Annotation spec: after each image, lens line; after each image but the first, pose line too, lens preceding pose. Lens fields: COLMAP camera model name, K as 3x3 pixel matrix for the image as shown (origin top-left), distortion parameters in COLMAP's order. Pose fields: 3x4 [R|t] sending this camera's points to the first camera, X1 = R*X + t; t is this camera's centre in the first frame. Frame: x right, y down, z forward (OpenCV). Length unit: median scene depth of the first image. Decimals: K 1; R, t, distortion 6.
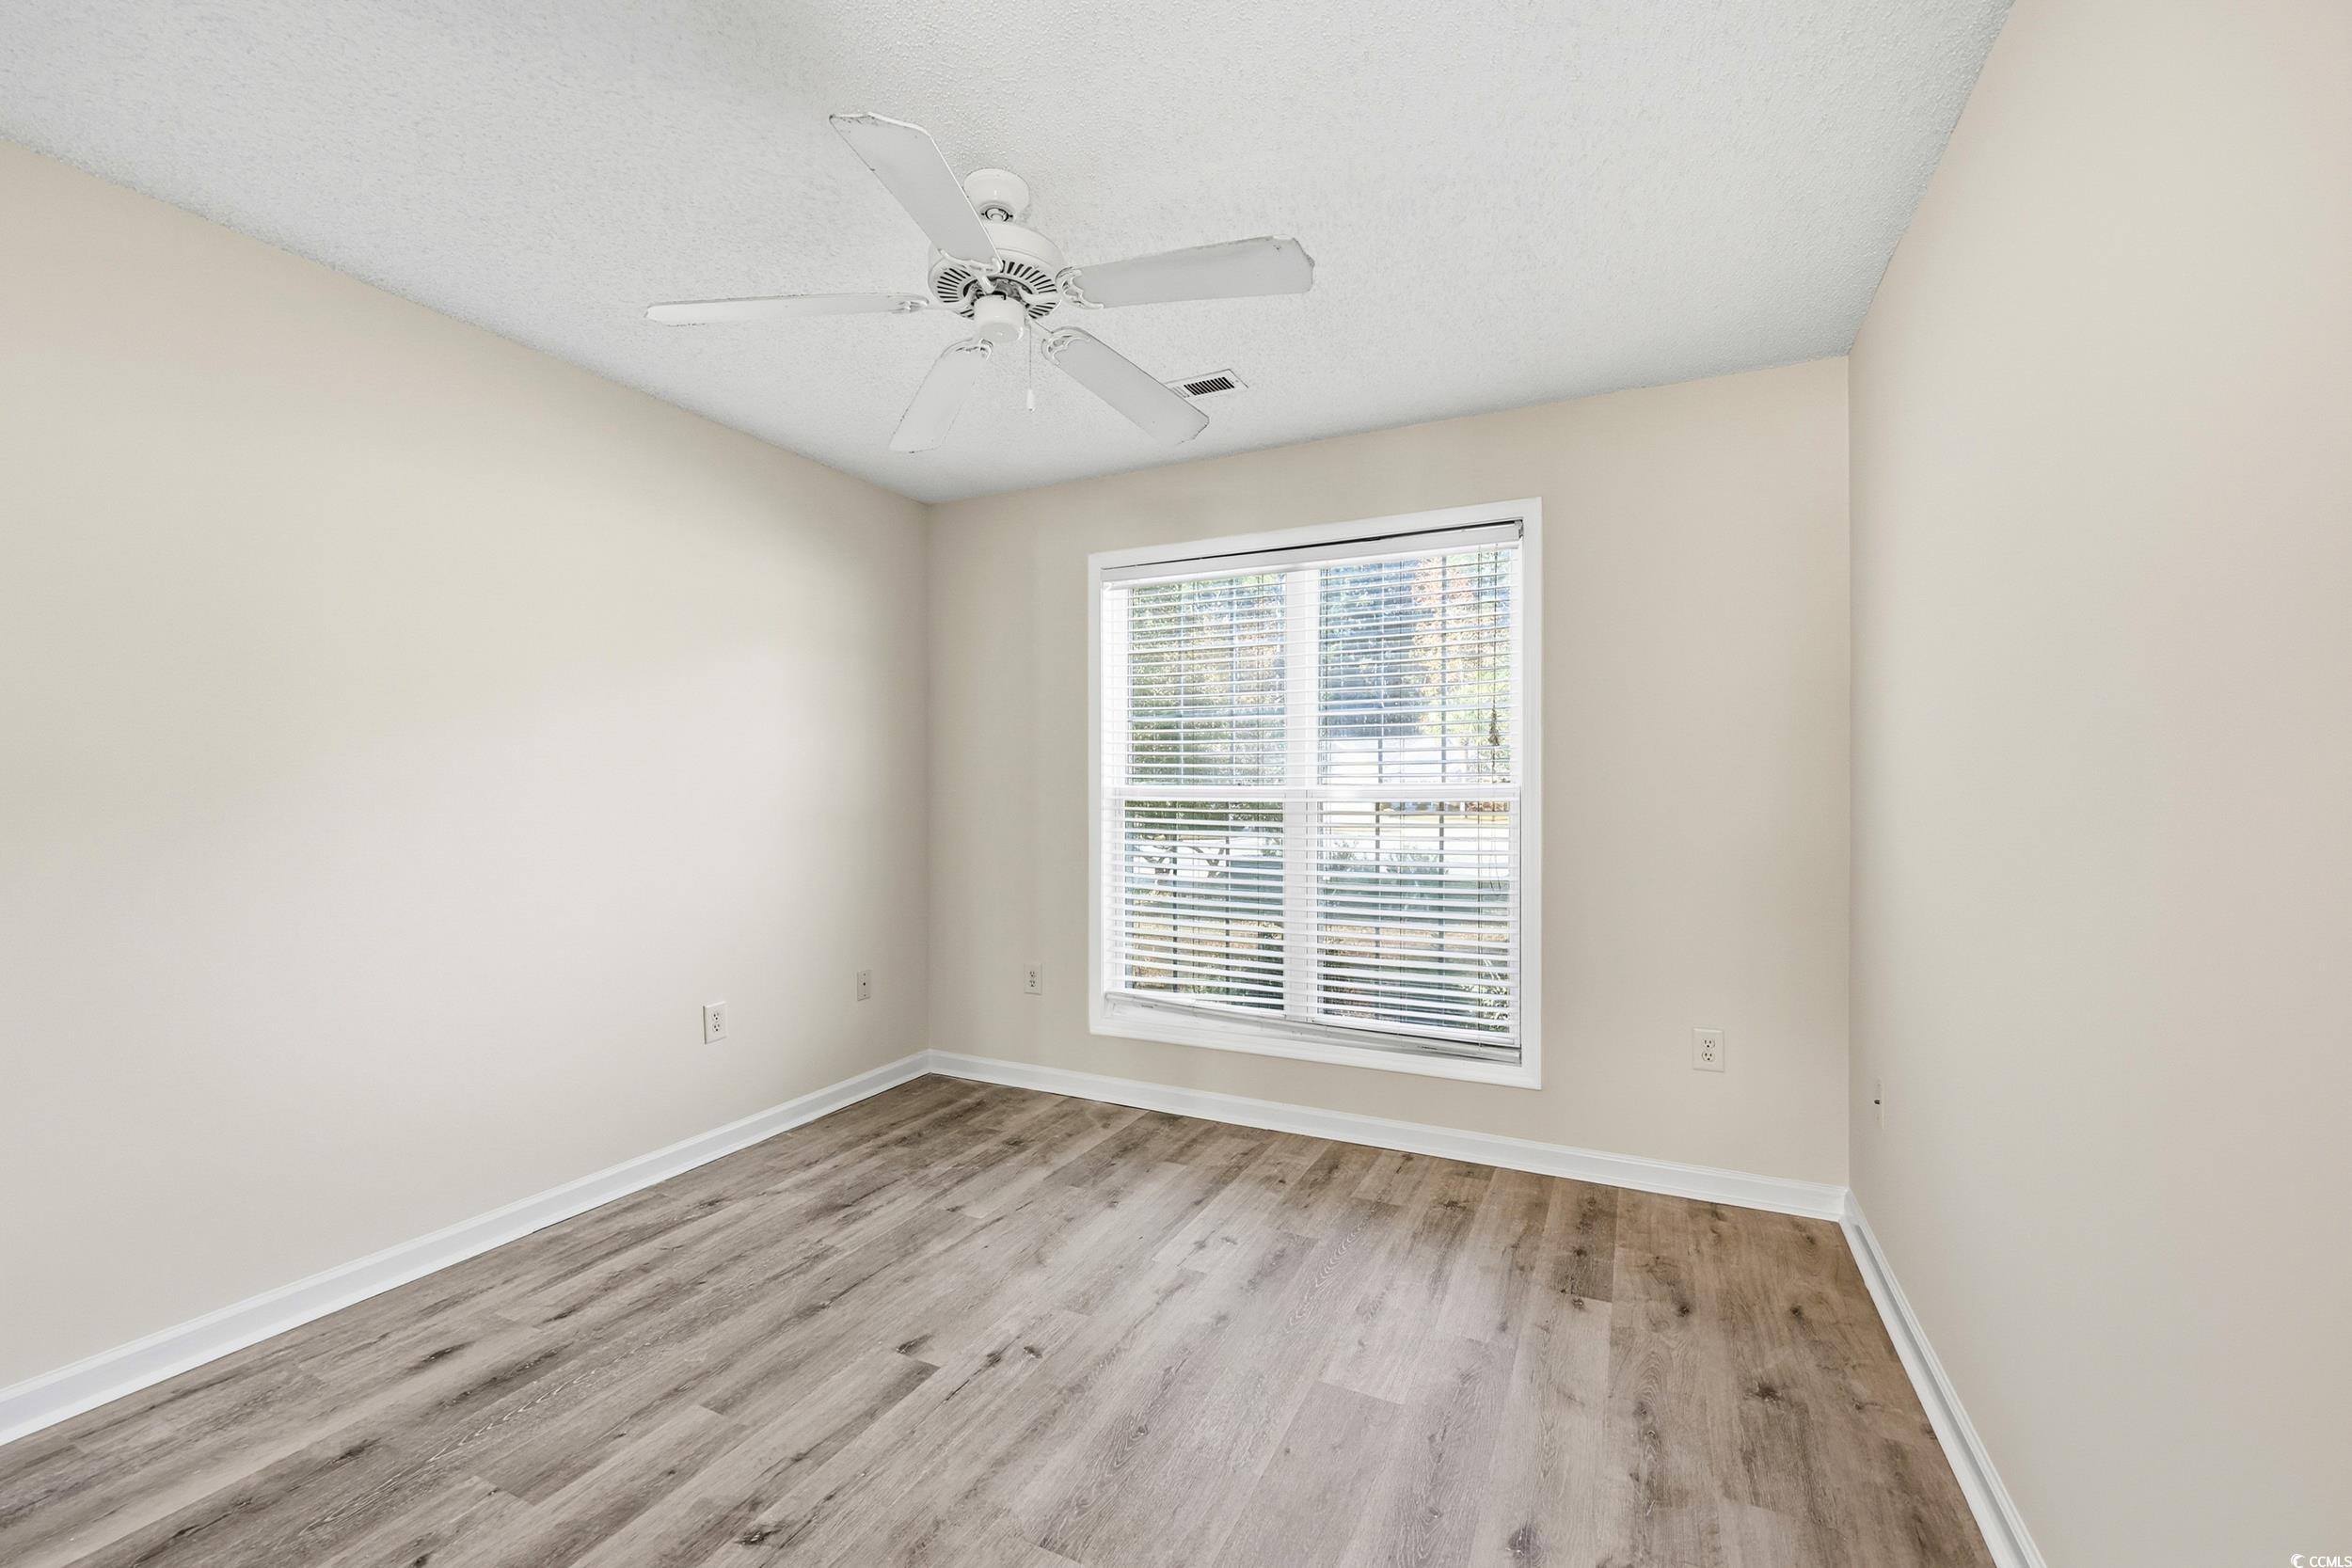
lens RADIAL K [[953.1, 0, 1175.5], [0, 953.1, 783.6], [0, 0, 1]] dist [0.001690, -0.000632]
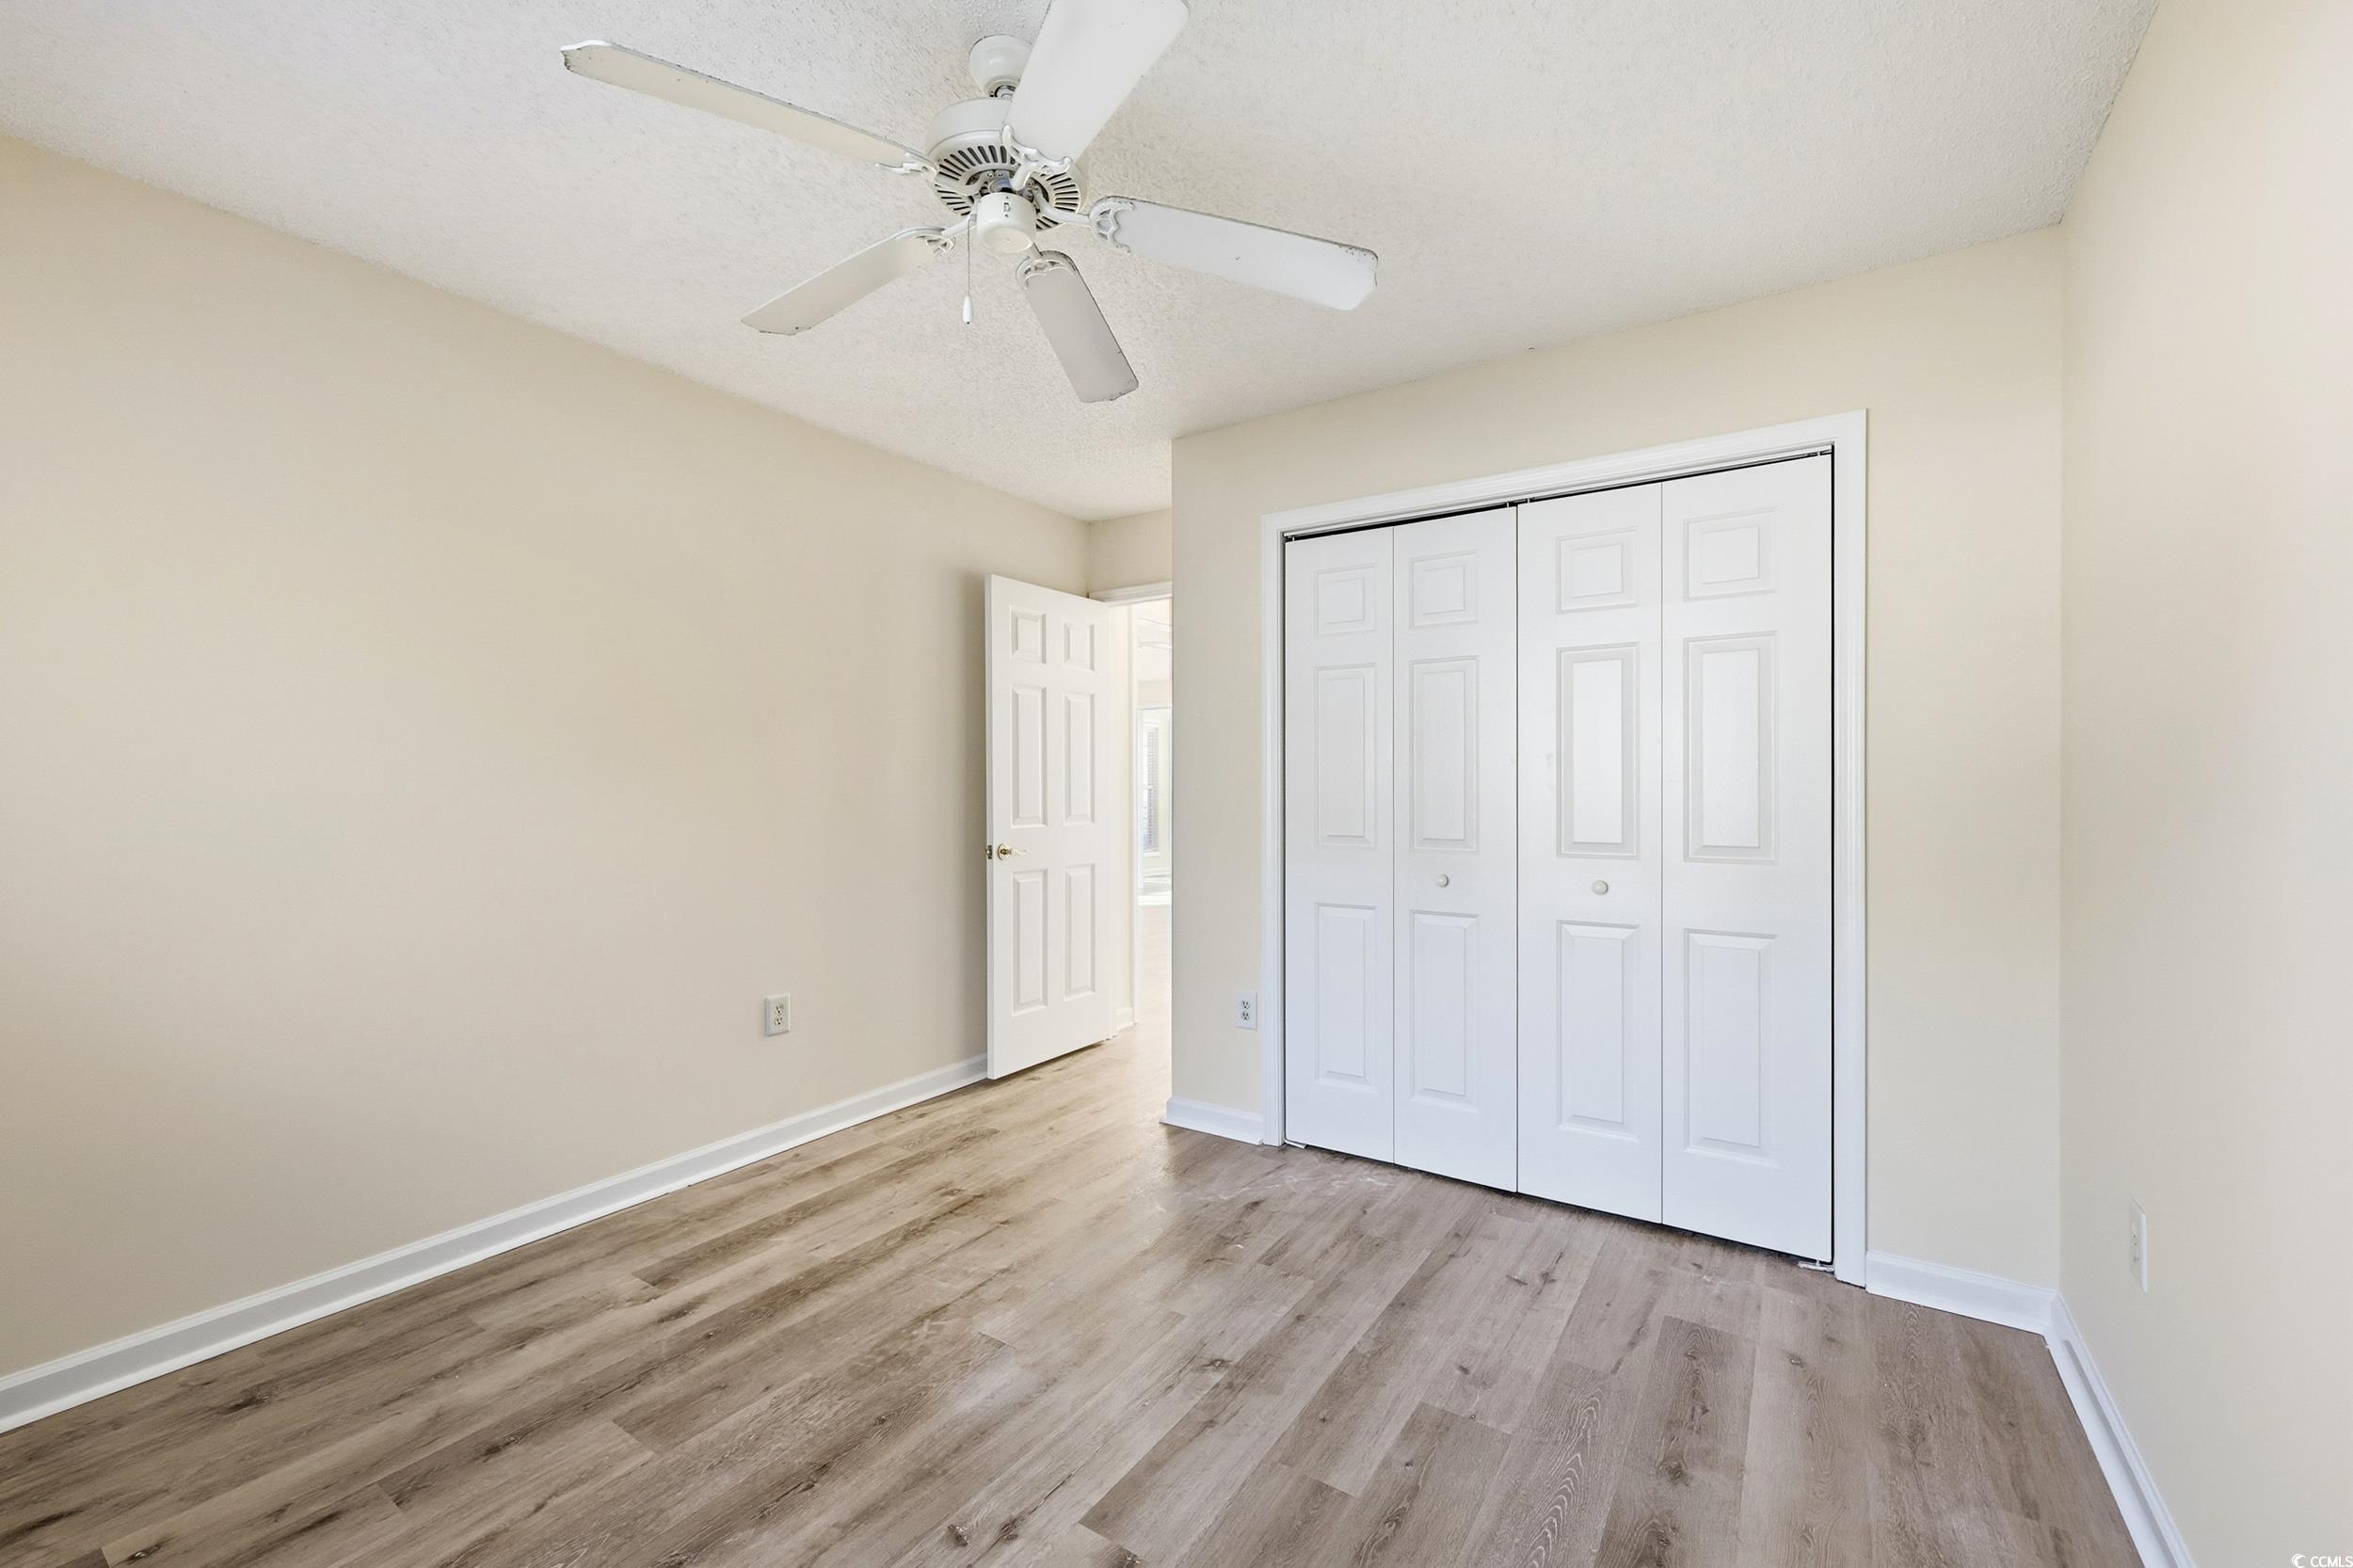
lens RADIAL K [[953.6, 0, 1171.2], [0, 953.6, 795.1], [0, 0, 1]] dist [0.001690, -0.000632]
pose [[-0.990321, 0.000514, 0.138794, -0.470661], [0.000331, 0.999999, -0.001339, 0.021795], [-0.138795, -0.001280, -0.990320, 1.929637]]
